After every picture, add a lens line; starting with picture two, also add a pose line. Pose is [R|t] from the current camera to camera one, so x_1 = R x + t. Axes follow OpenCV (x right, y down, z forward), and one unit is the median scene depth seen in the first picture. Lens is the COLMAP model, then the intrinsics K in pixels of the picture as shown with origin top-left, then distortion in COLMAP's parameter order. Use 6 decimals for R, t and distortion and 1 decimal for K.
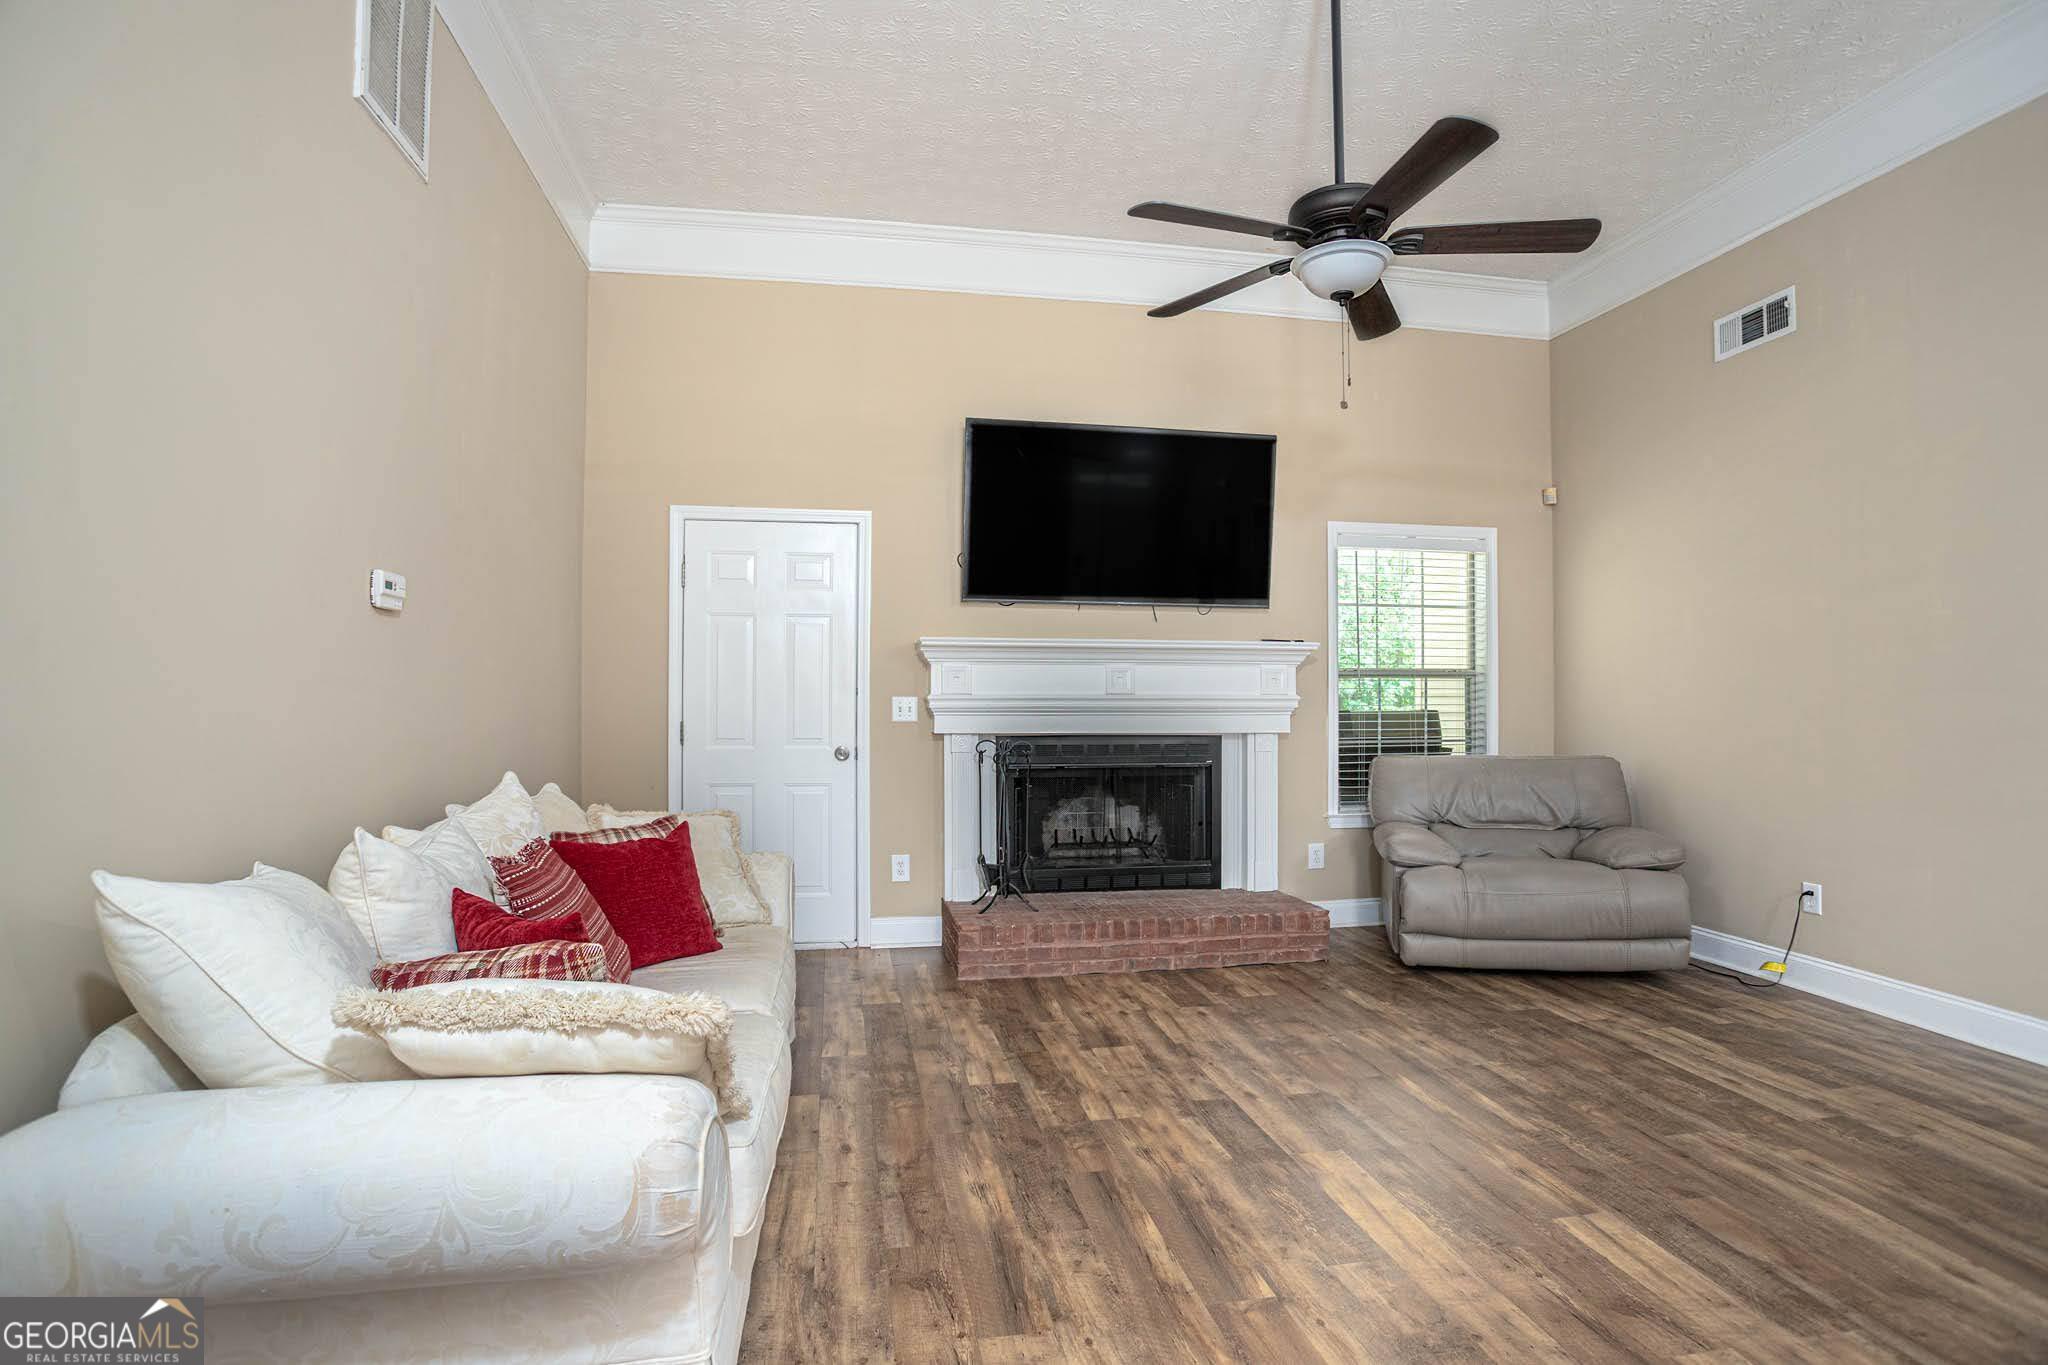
lens RADIAL K [[1049.3, 0, 985.4], [0, 1049.3, 688.2], [0, 0, 1]] dist [-0.078090, 0.031348]
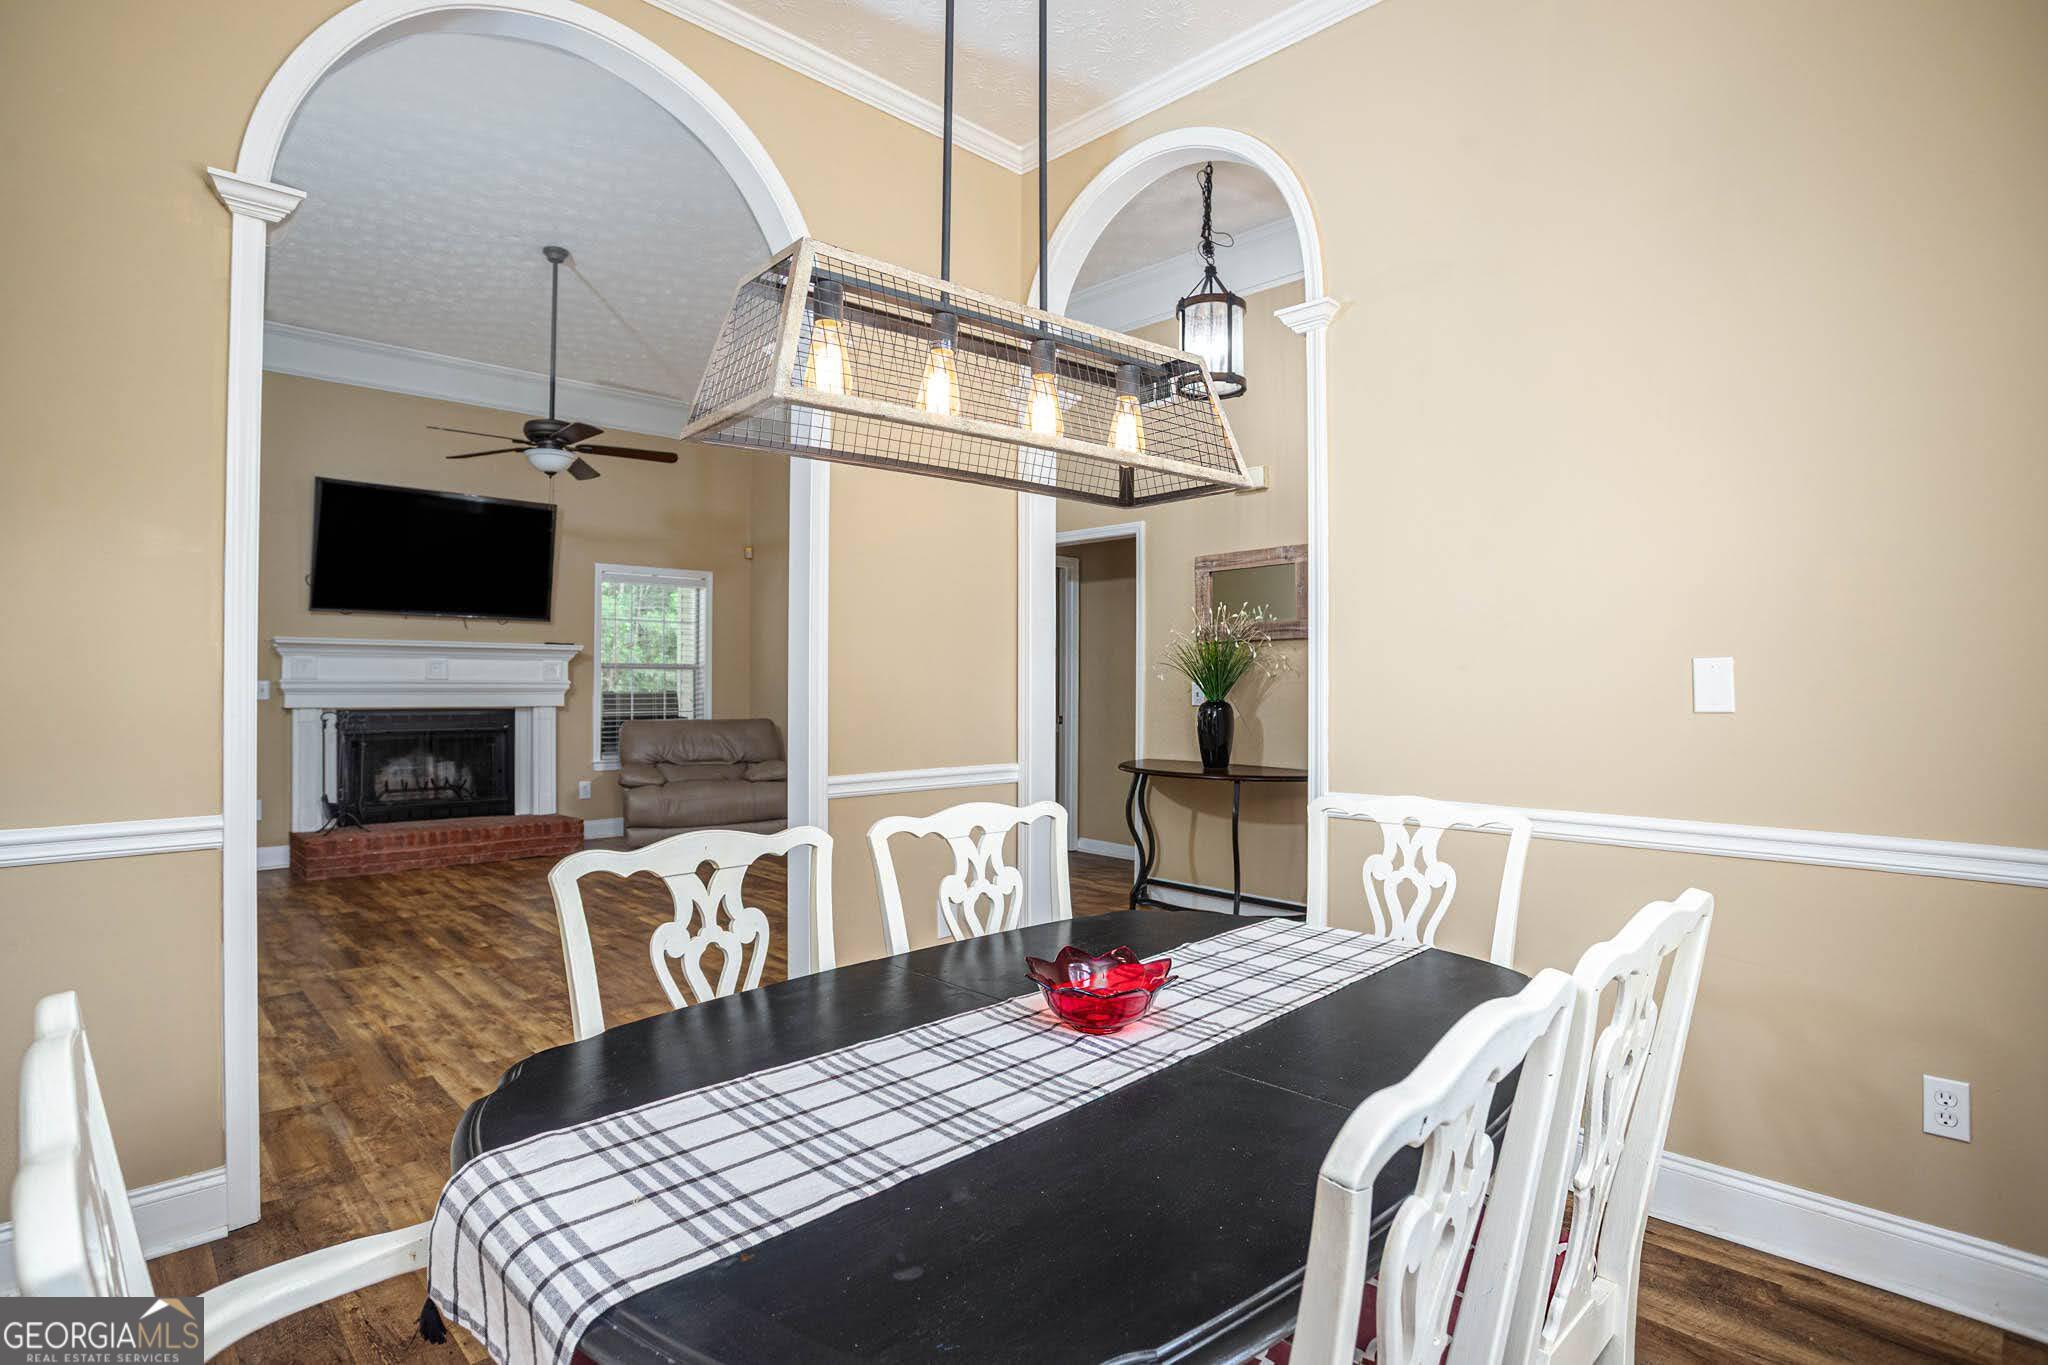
lens RADIAL K [[1137.0, 0, 985.2], [0, 1137.0, 675.7], [0, 0, 1]] dist [-0.002427, -0.000056]
pose [[0.855604, 0.006230, 0.517593, -0.040728], [-0.006589, 0.999978, -0.001144, -0.003248], [-0.517588, -0.002431, 0.855626, -0.863570]]
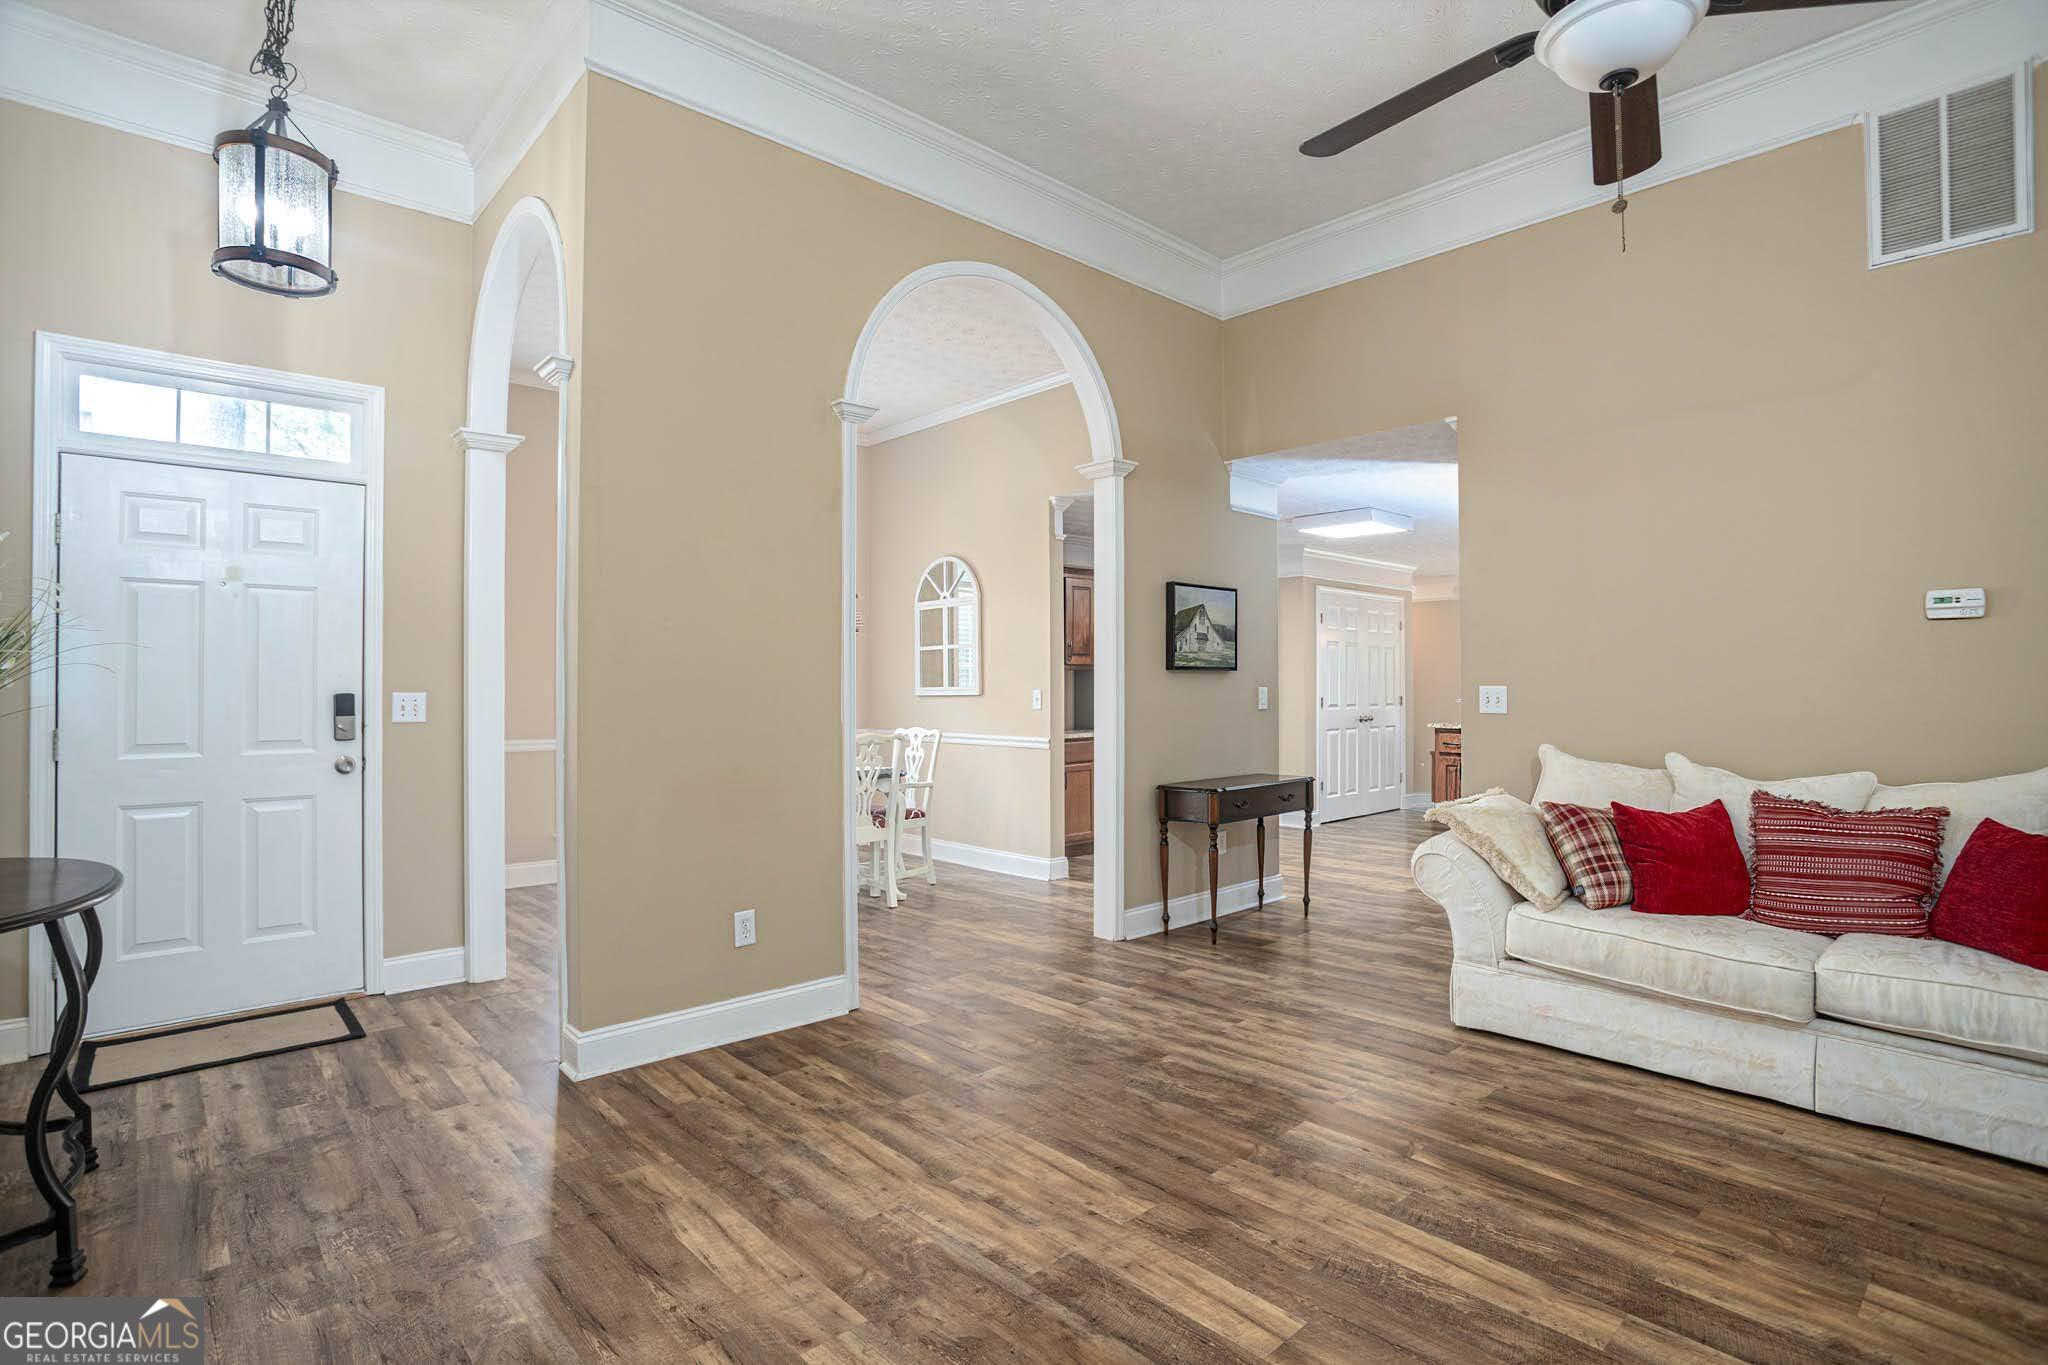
lens RADIAL K [[996.7, 0, 1071.3], [0, 996.7, 675.1], [0, 0, 1]] dist [-0.071067, 0.028437]
pose [[-0.814265, -0.003953, -0.580480, 0.673389], [0.003252, 0.999930, -0.011372, 0.000883], [0.580484, -0.011148, -0.814195, 0.878305]]
